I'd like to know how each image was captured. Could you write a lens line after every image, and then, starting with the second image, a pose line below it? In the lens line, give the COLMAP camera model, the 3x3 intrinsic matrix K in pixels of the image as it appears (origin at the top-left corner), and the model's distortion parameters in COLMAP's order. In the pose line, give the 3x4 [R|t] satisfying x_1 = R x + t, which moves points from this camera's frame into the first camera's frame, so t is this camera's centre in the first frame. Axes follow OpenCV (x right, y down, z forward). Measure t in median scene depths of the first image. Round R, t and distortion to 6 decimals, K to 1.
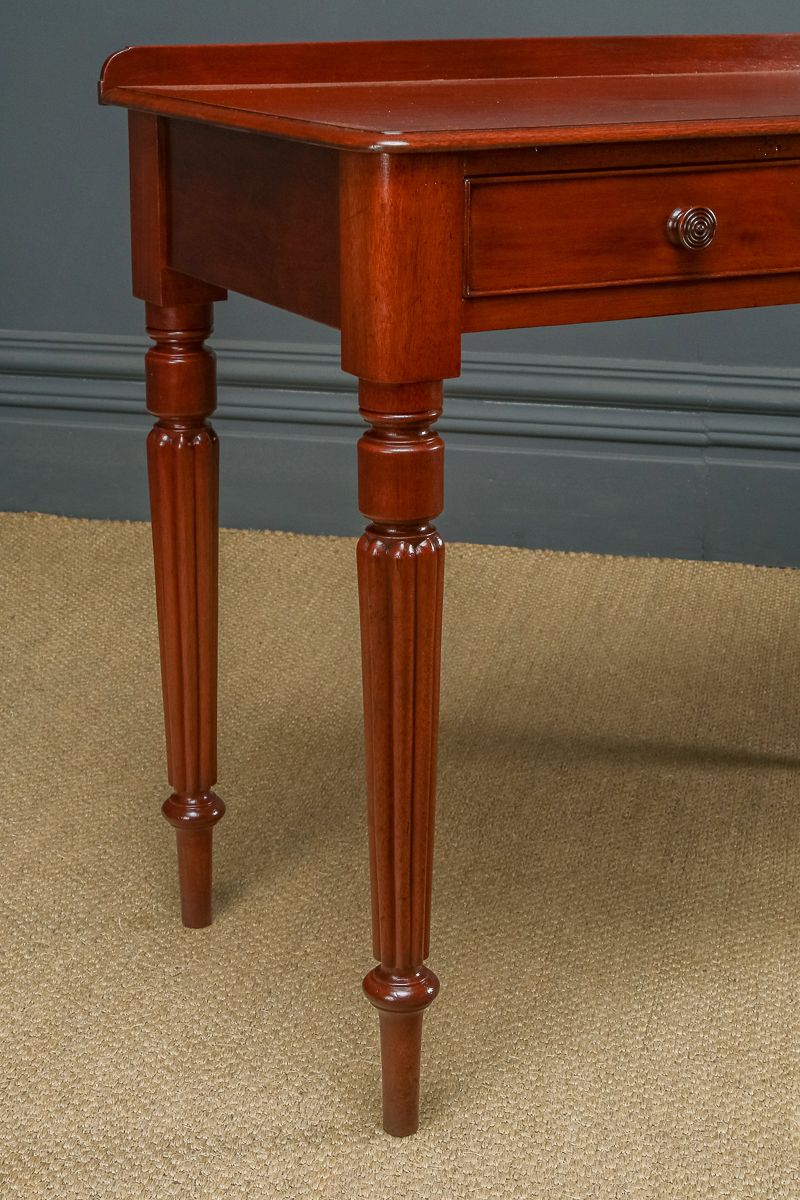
lens RADIAL K [[2060.1, 0, 400.0], [0, 2060.1, 600.0], [0, 0, 1]] dist [-0.043491, 0.011074]
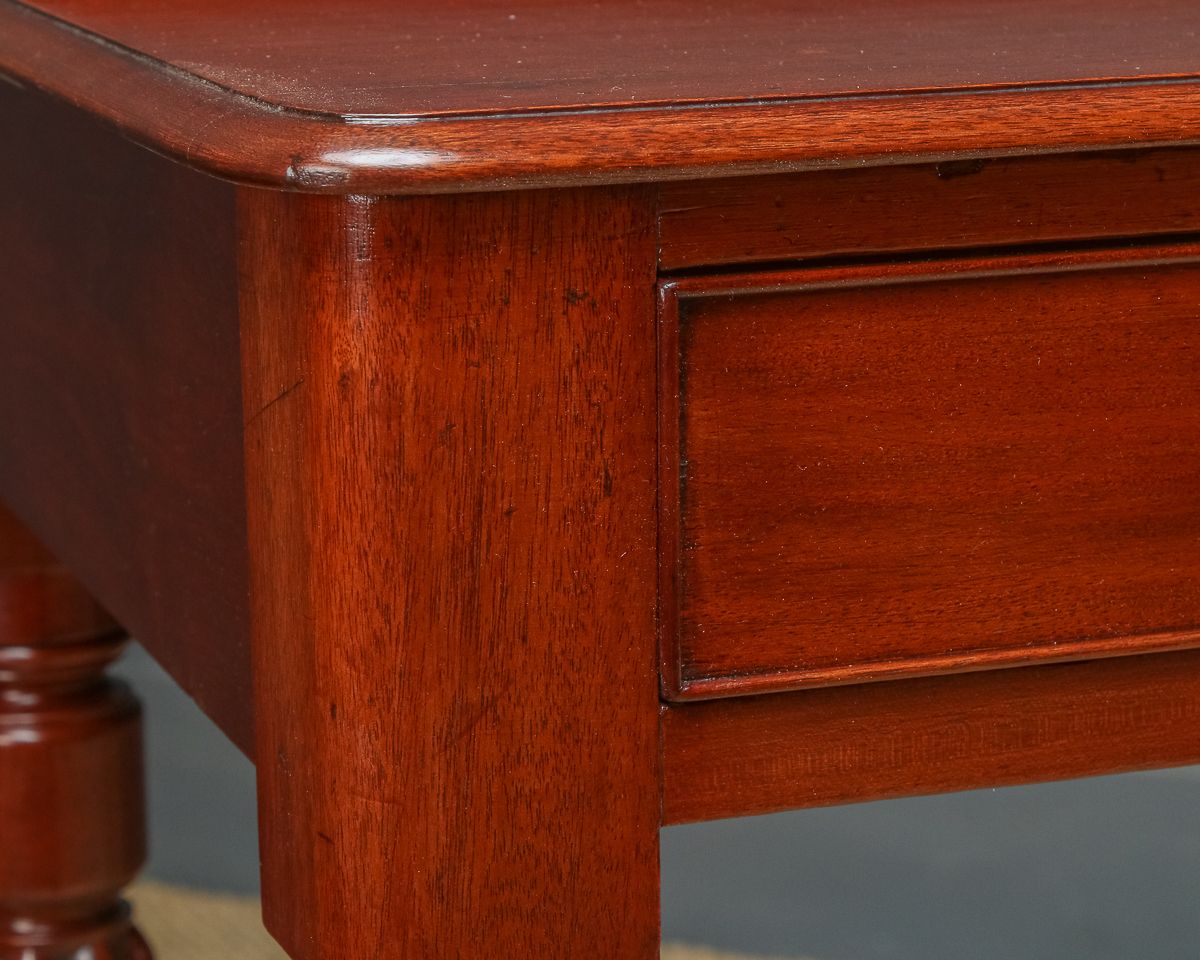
lens RADIAL K [[4056.7, 0, 600.0], [0, 4056.7, 480.0], [0, 0, 1]] dist [-0.064479, -0.804609]
pose [[0.991190, 0.014656, -0.131633, 0.090727], [-0.027827, 0.994720, -0.098783, -0.119309], [0.129491, 0.101576, 0.986364, 0.448720]]
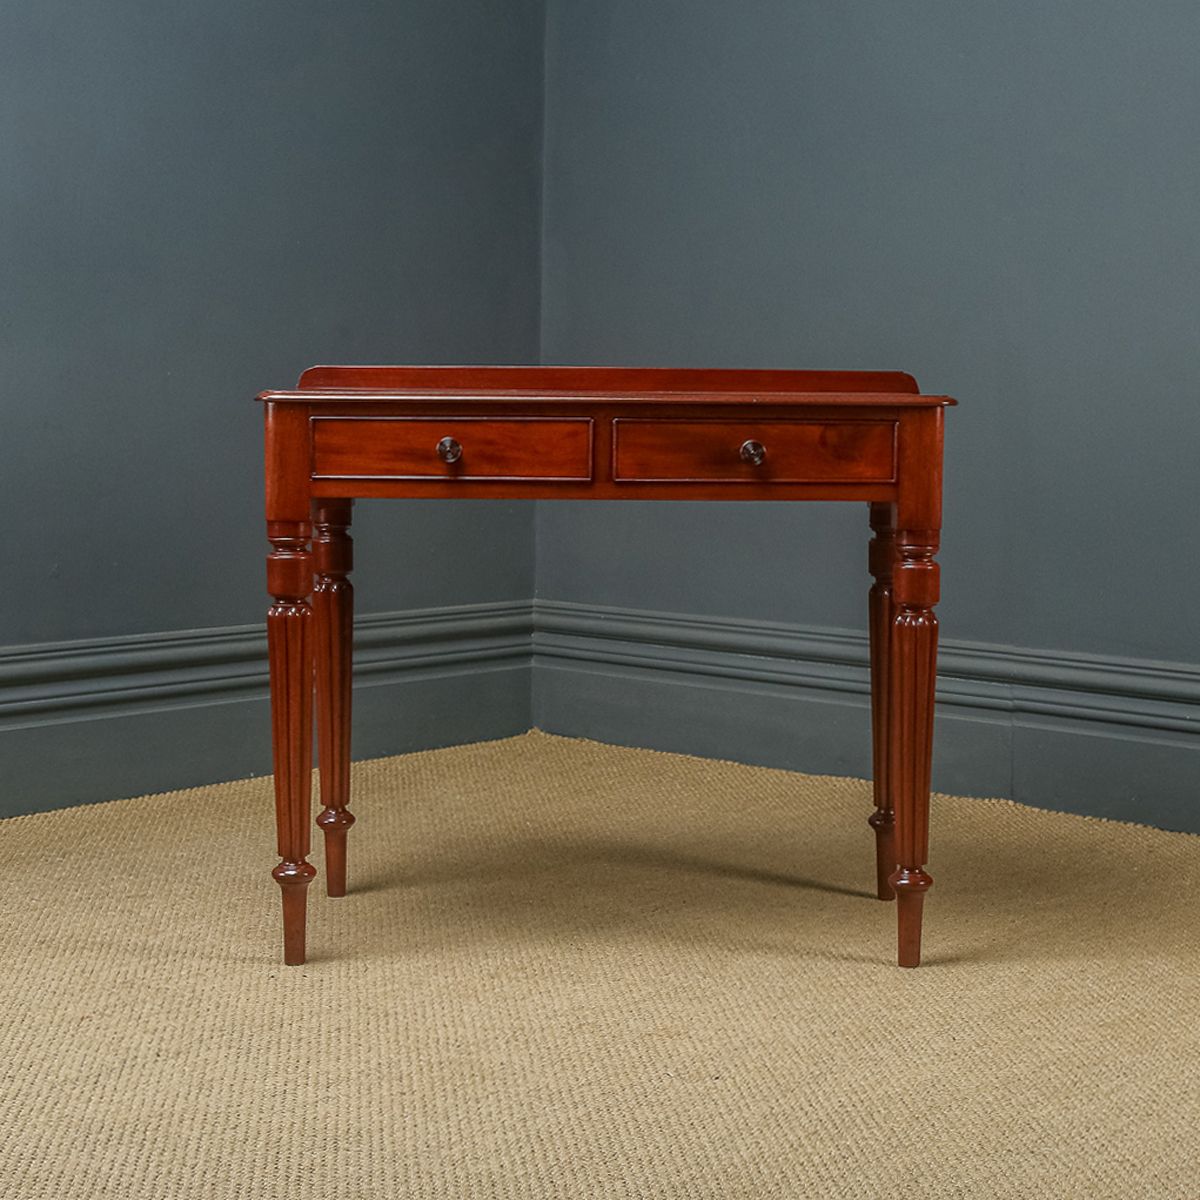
lens RADIAL K [[2043.9, 0, 600.0], [0, 2043.9, 600.0], [0, 0, 1]] dist [0.029878, -0.011271]
pose [[0.908849, 0.060882, -0.412658, 1.039490], [-0.138153, 0.977390, -0.160070, 0.225759], [0.393583, 0.202490, 0.896711, -0.563231]]
